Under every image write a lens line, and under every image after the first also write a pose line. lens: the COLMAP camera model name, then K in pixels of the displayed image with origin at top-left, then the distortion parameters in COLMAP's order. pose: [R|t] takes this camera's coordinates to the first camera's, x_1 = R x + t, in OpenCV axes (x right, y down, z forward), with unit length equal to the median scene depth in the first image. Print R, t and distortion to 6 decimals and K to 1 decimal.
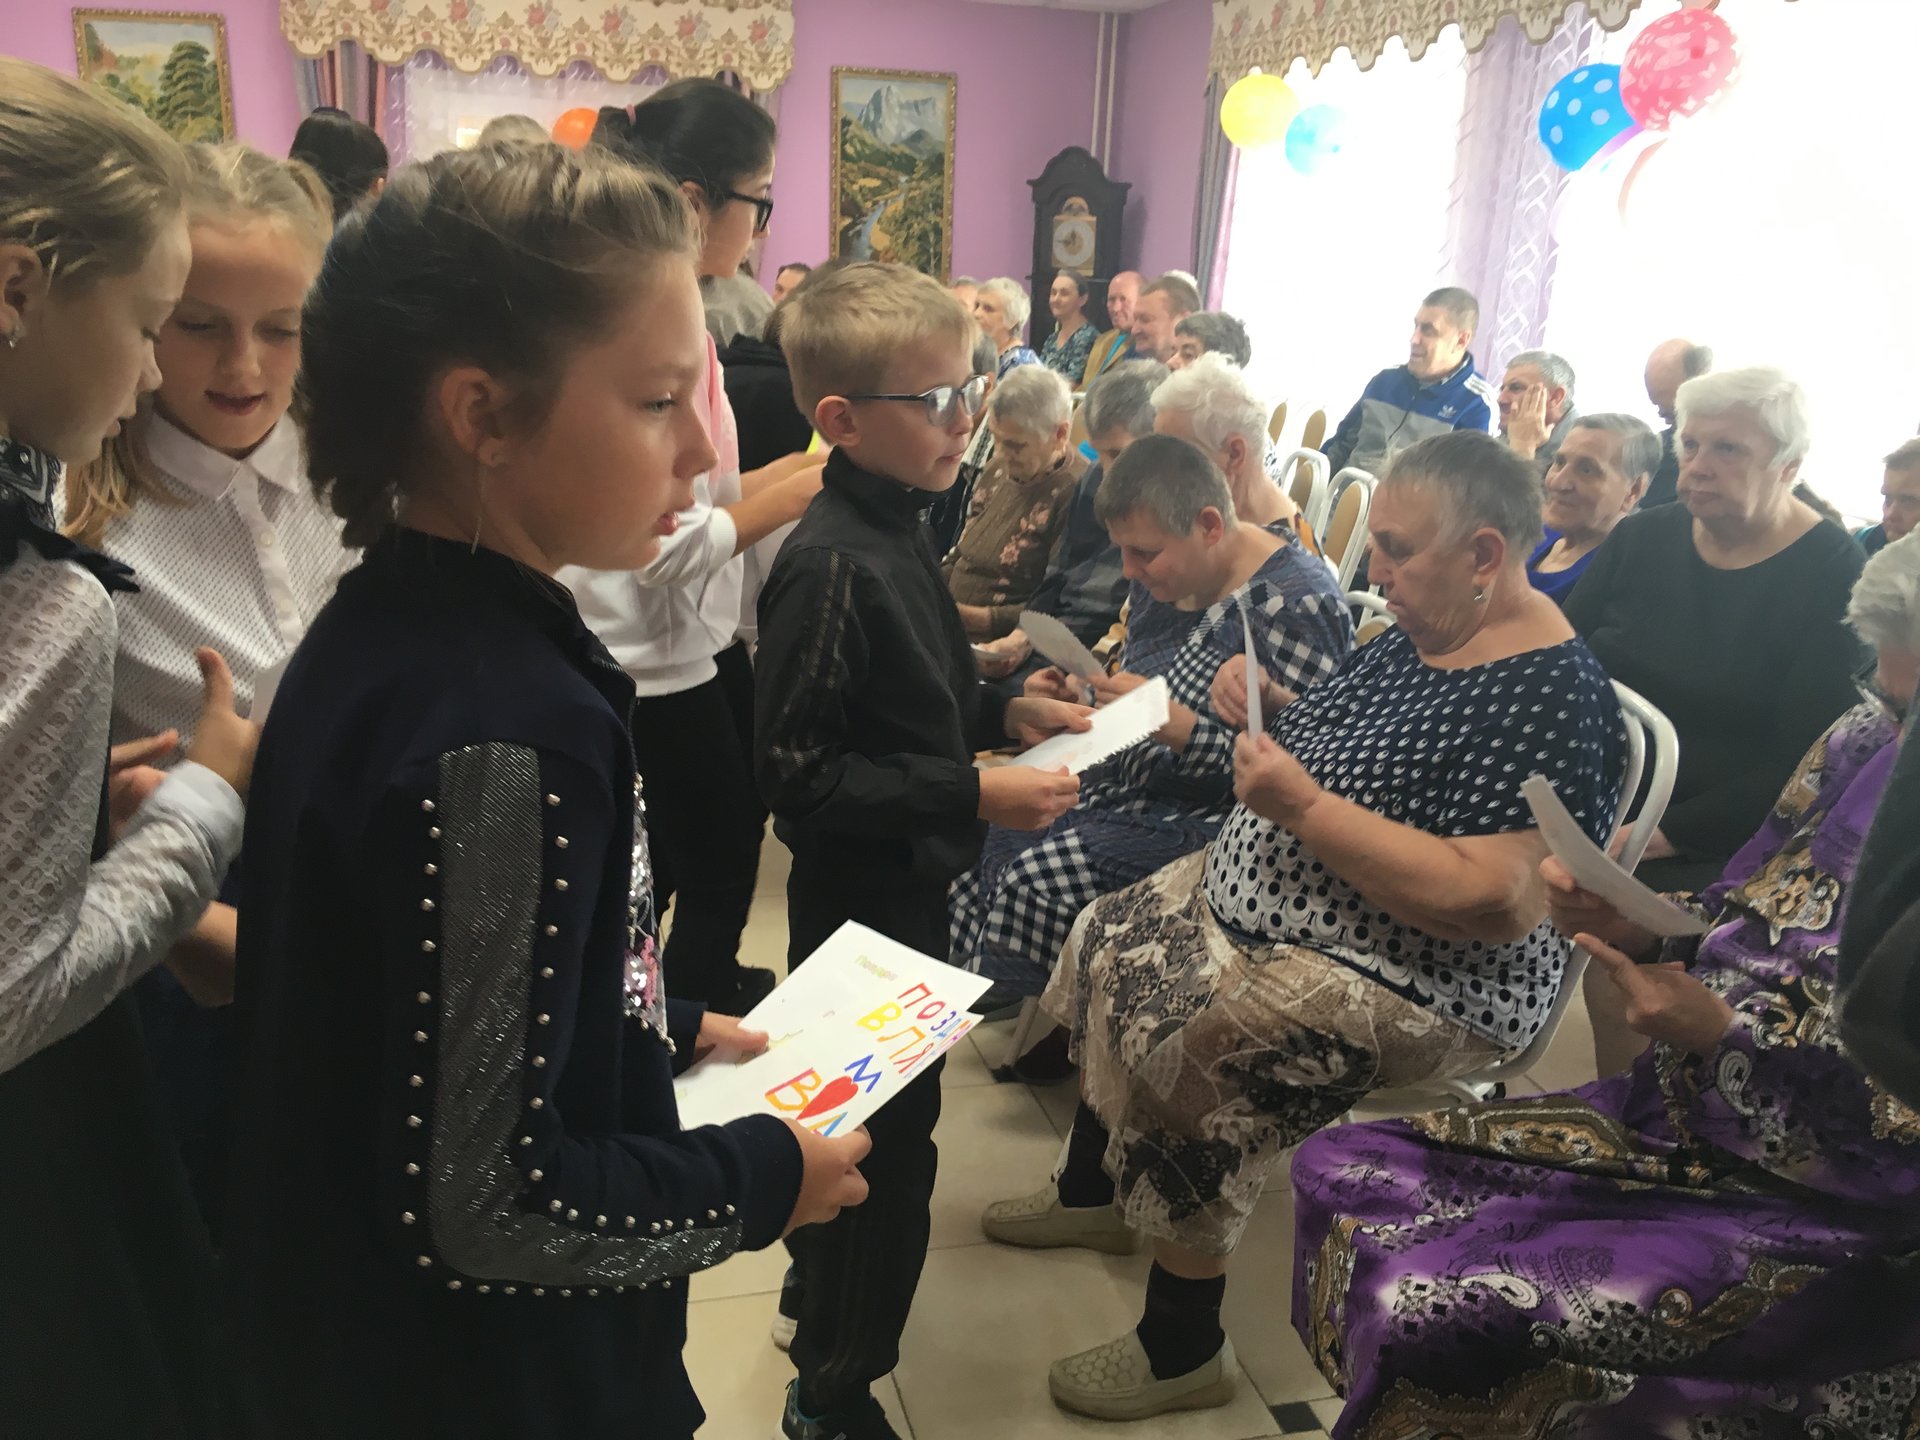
lens RADIAL K [[1633.0, 0, 952.7], [0, 1633.0, 722.0], [0, 0, 1]] dist [0.117899, -0.197440]
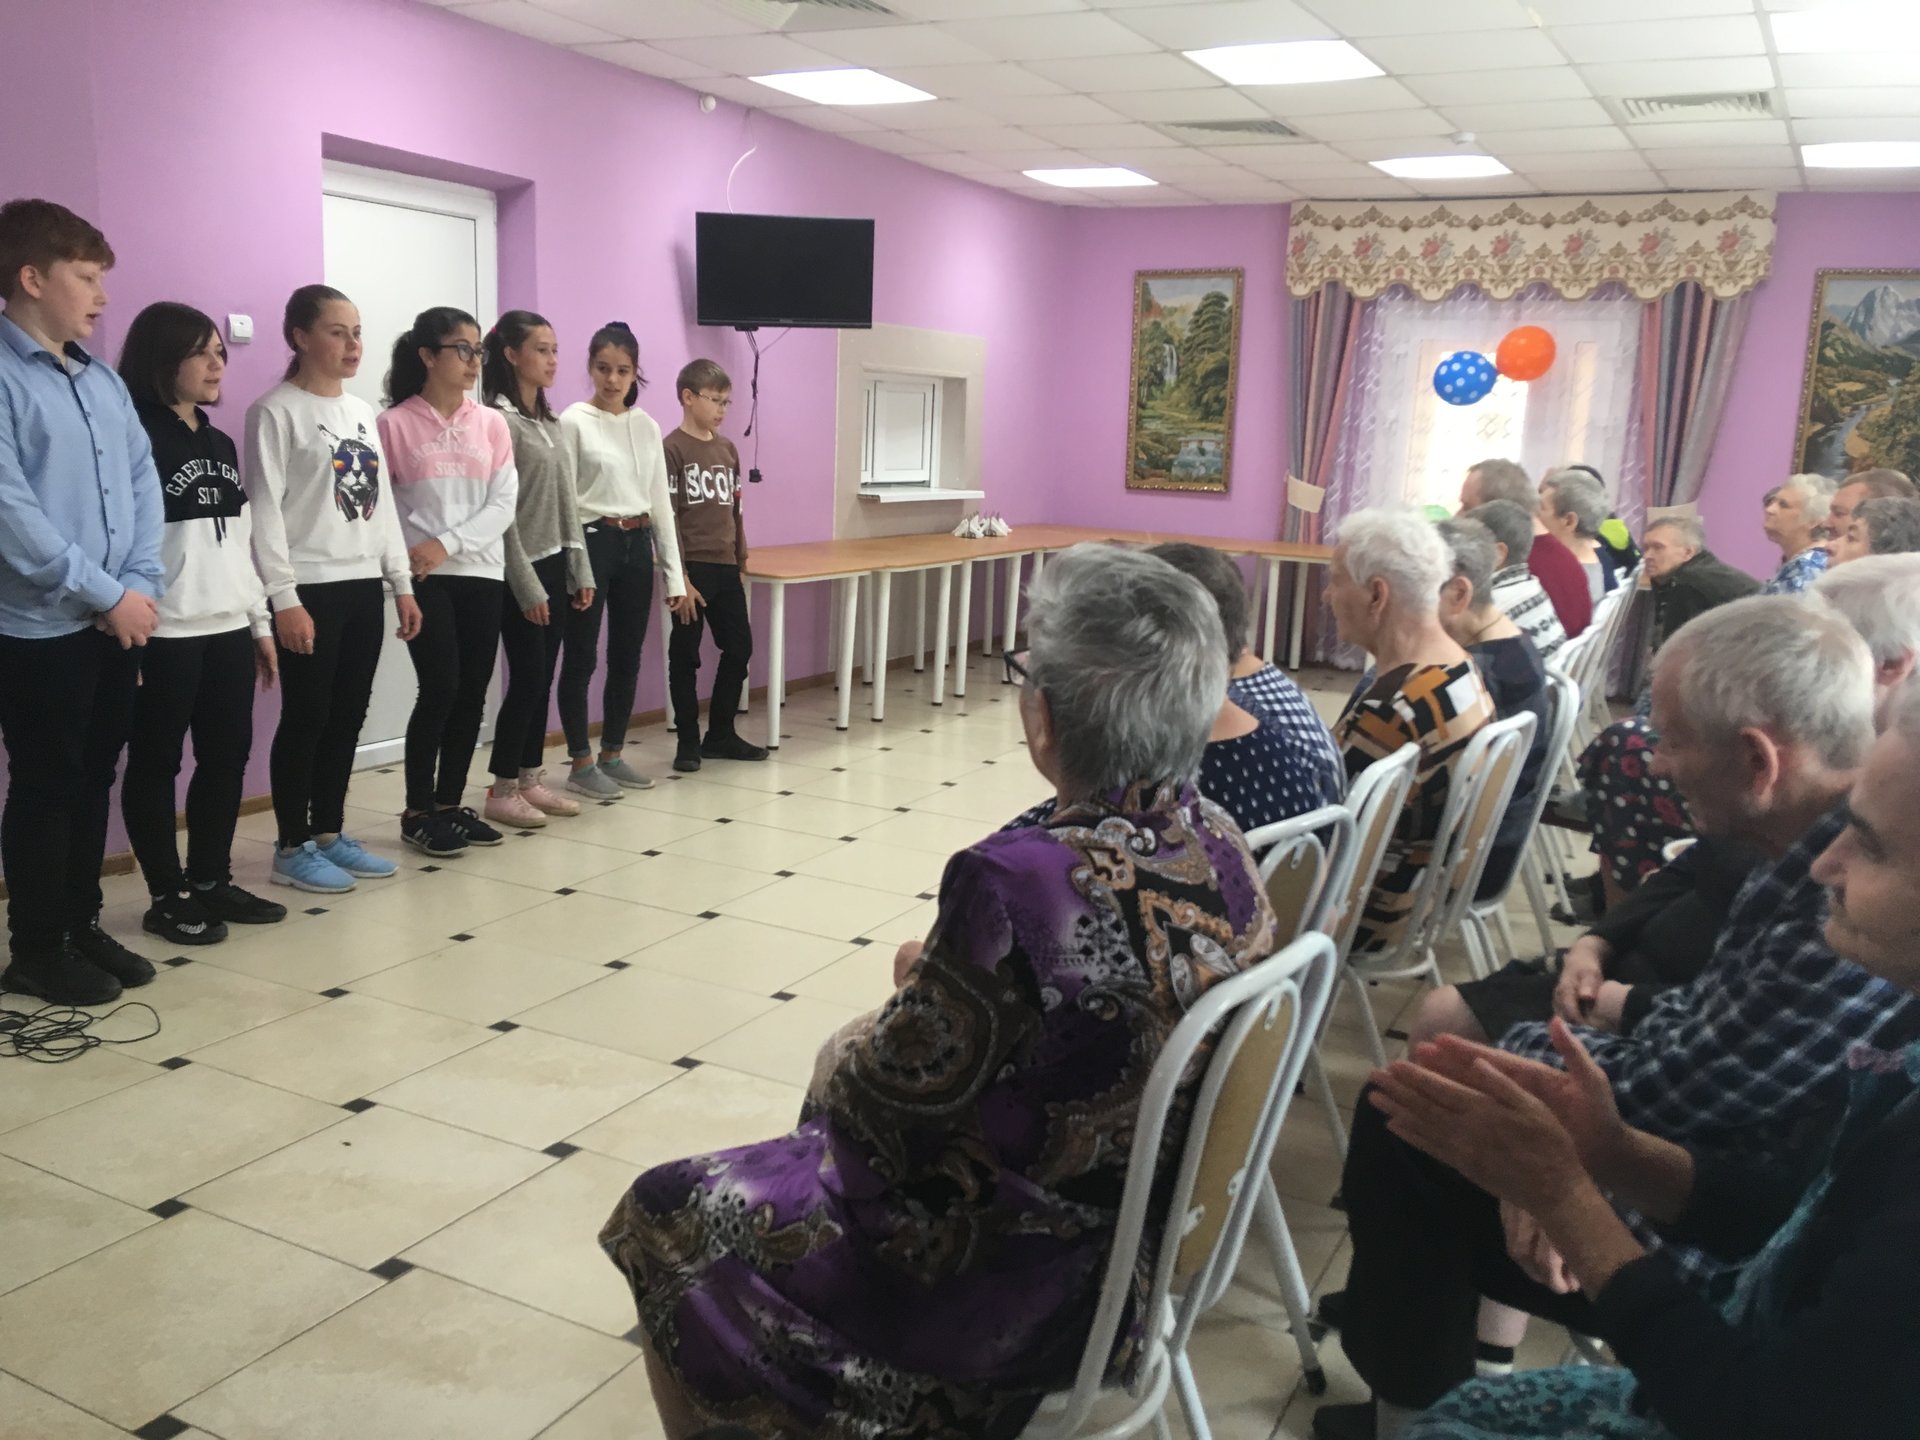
lens RADIAL K [[1597.7, 0, 955.6], [0, 1597.7, 728.4], [0, 0, 1]] dist [0.138767, -0.226847]
pose [[0.734753, 0.118017, -0.667990, 0.229718], [-0.200748, 0.978469, -0.047942, 0.003606], [0.647950, 0.169323, 0.742624, 0.036393]]
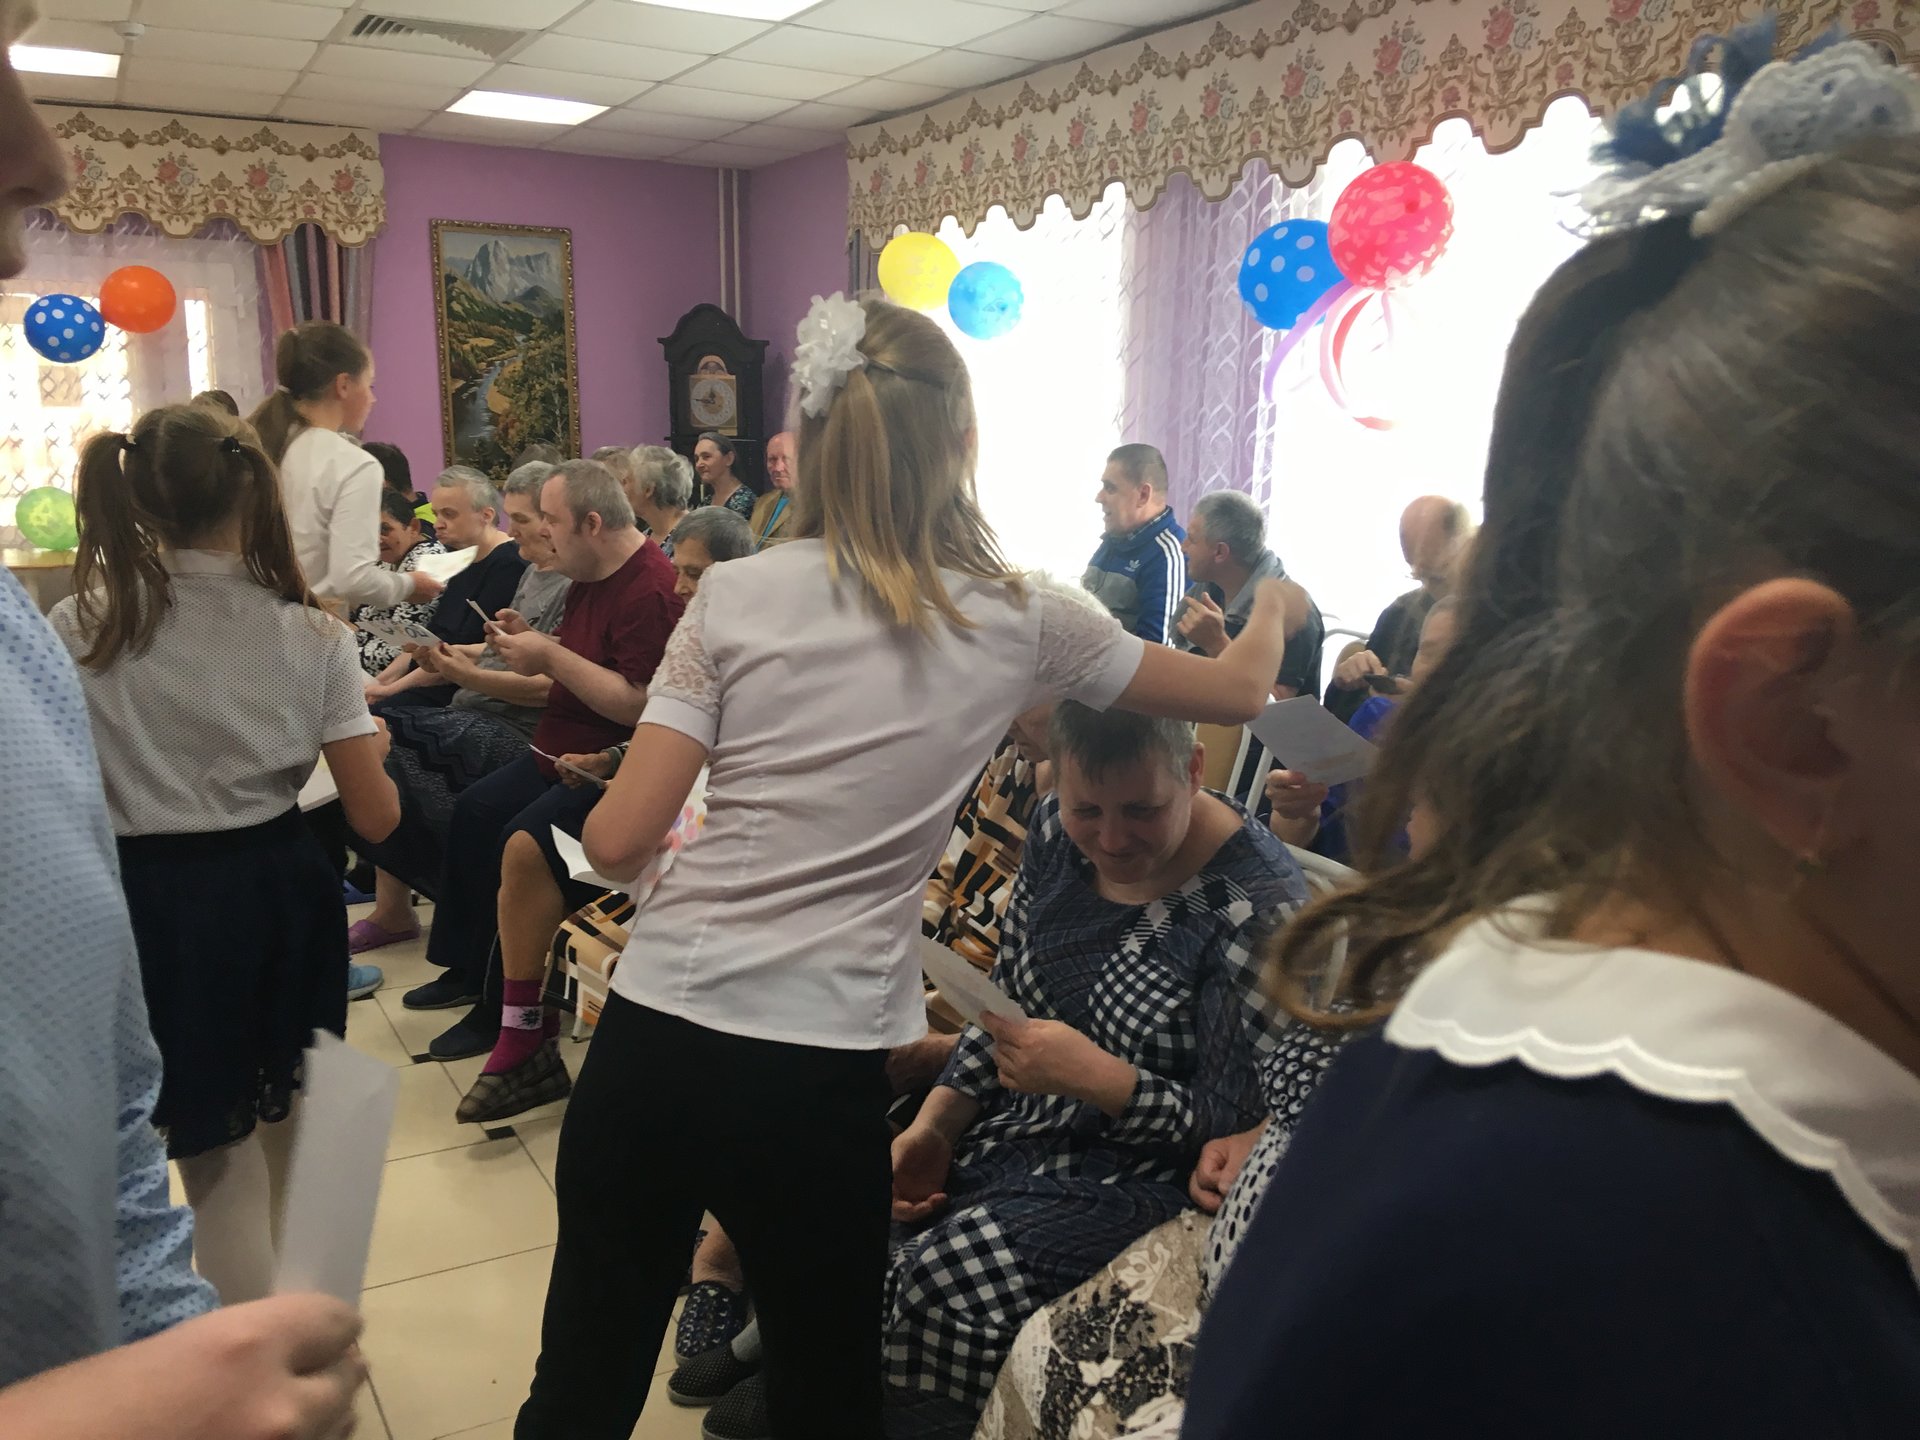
lens RADIAL K [[1608.9, 0, 963.3], [0, 1608.9, 724.6], [0, 0, 1]] dist [0.133156, -0.213210]
pose [[0.967072, -0.074765, 0.243275, -0.030562], [0.093722, 0.993322, -0.067294, -0.031422], [-0.236619, 0.087878, 0.967620, 0.081890]]
